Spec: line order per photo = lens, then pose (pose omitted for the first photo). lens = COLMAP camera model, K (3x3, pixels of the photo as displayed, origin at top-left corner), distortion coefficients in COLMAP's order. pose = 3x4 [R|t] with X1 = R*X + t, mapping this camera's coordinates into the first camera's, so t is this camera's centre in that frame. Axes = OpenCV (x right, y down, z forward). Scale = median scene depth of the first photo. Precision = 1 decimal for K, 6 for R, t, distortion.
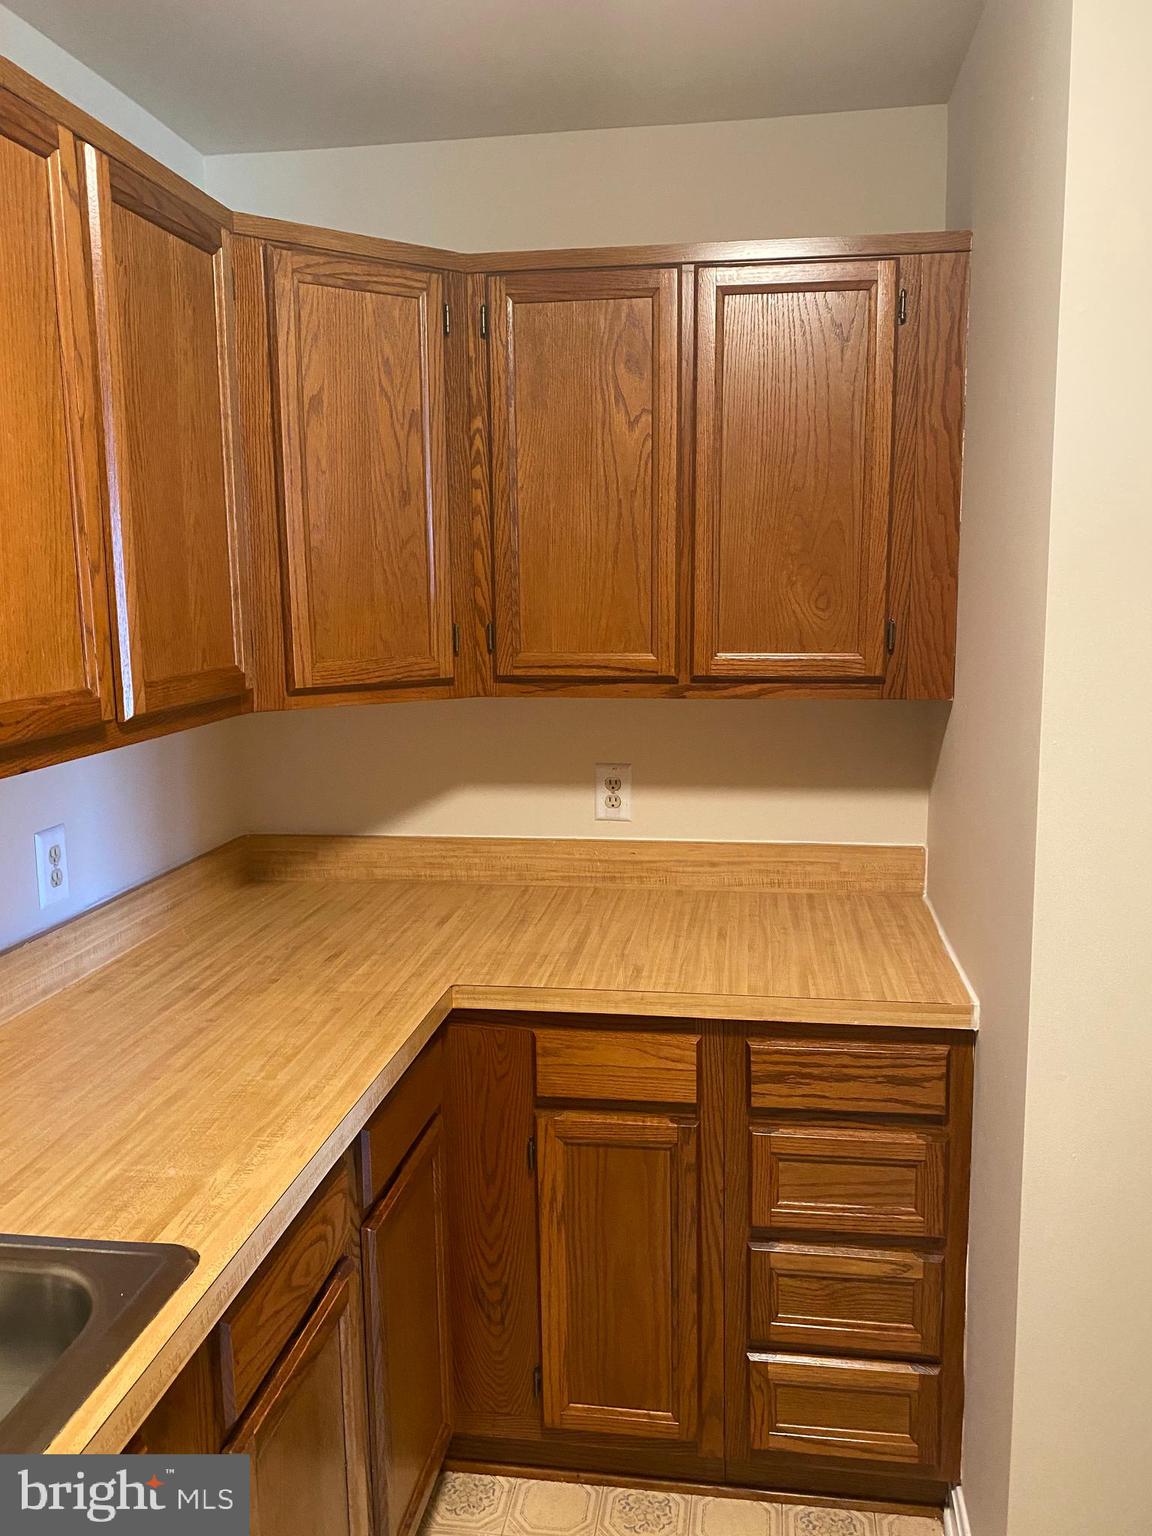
lens RADIAL K [[1188.3, 0, 577.6], [0, 1188.3, 759.4], [0, 0, 1]] dist [0.035784, -0.041950]
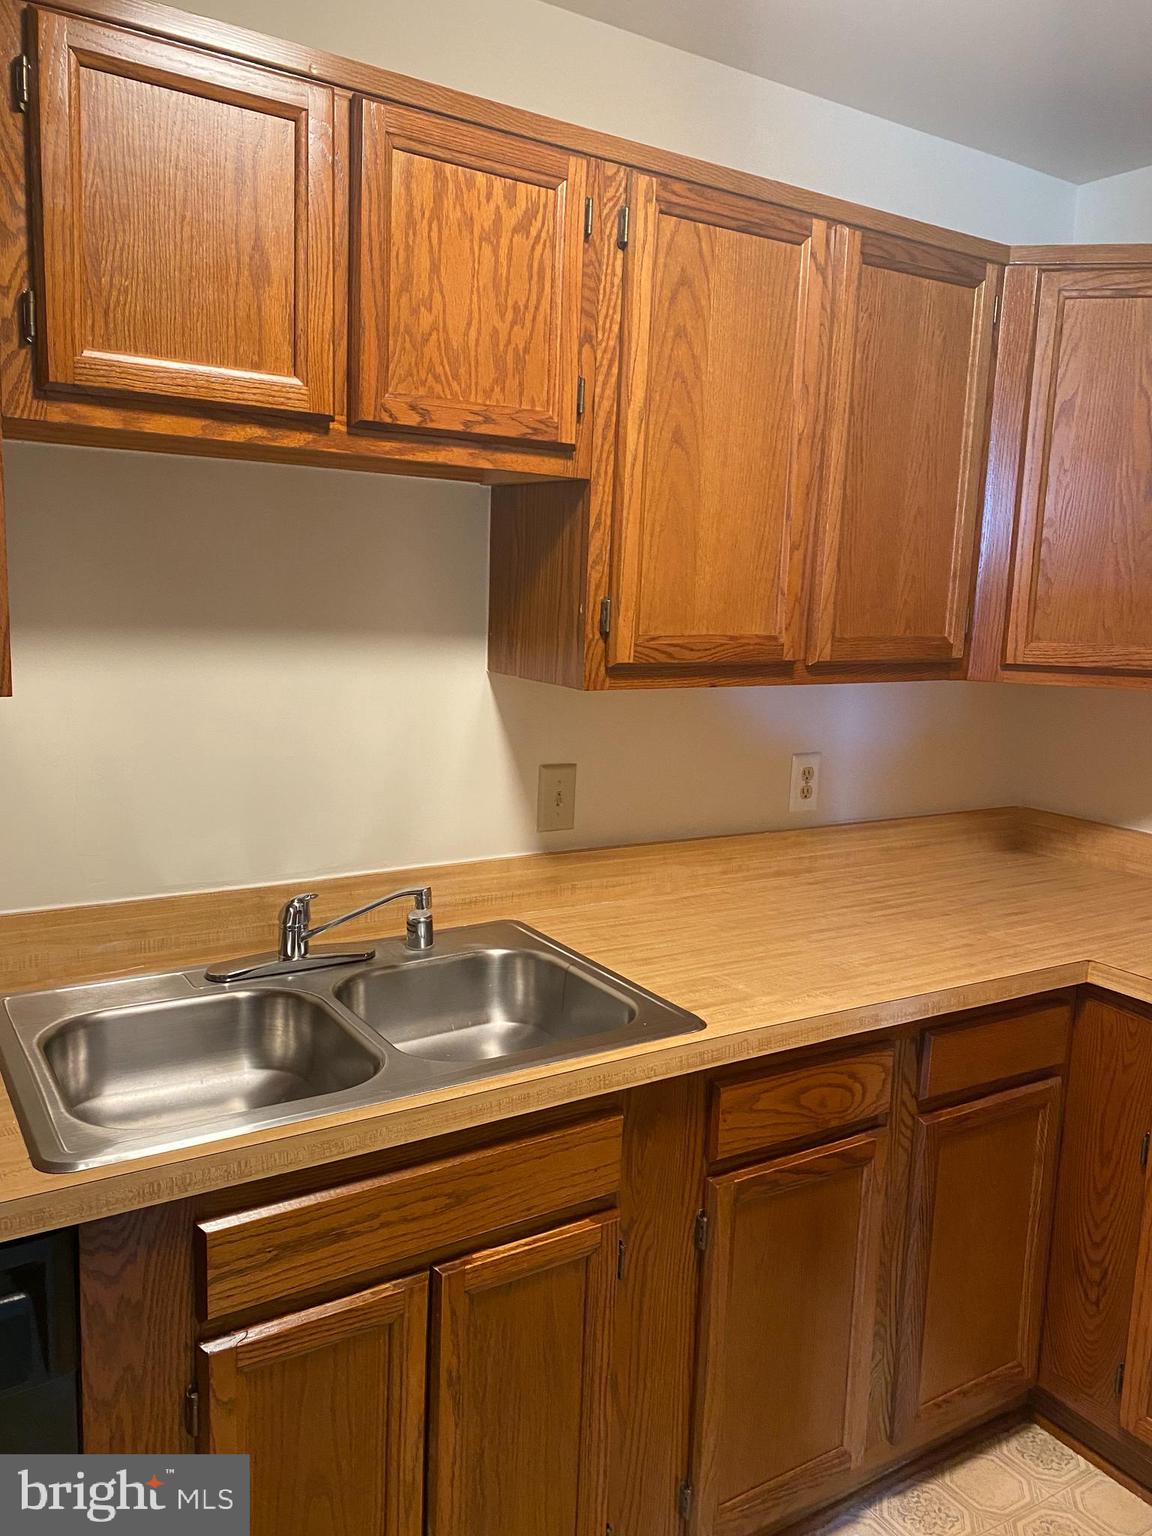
lens RADIAL K [[1188.3, 0, 574.0], [0, 1188.3, 771.9], [0, 0, 1]] dist [0.035784, -0.041950]
pose [[0.646648, 0.160890, -0.745627, 0.374019], [-0.161611, 0.984209, 0.072213, 0.026697], [0.745471, 0.073806, 0.662439, -0.043858]]
